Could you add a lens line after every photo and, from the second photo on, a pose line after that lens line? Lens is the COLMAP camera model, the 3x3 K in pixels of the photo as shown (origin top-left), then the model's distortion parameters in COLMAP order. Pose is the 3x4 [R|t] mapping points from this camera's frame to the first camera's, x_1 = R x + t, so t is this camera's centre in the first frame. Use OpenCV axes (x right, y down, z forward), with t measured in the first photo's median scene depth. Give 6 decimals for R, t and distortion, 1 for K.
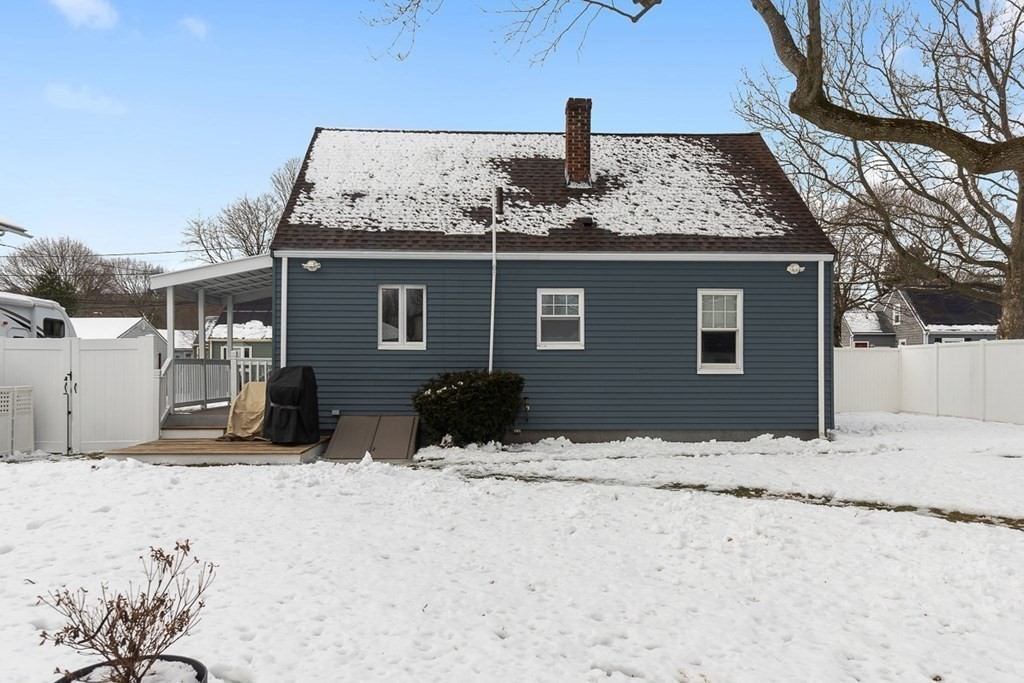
lens RADIAL K [[826.2, 0, 513.3], [0, 826.2, 342.4], [0, 0, 1]] dist [-0.042508, -0.011326]
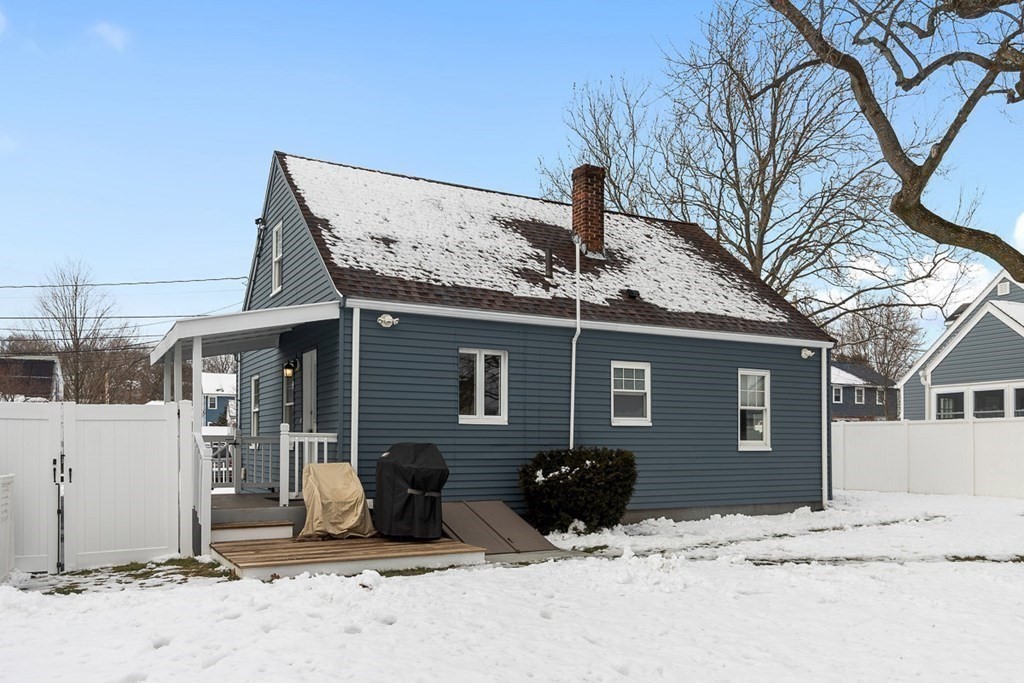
lens RADIAL K [[826.2, 0, 512.1], [0, 826.2, 419.4], [0, 0, 1]] dist [-0.042508, -0.011326]
pose [[0.889887, 0.012245, 0.456016, -0.499630], [-0.009988, 0.999923, -0.007359, 0.009572], [-0.456071, 0.001993, 0.889941, 0.213391]]
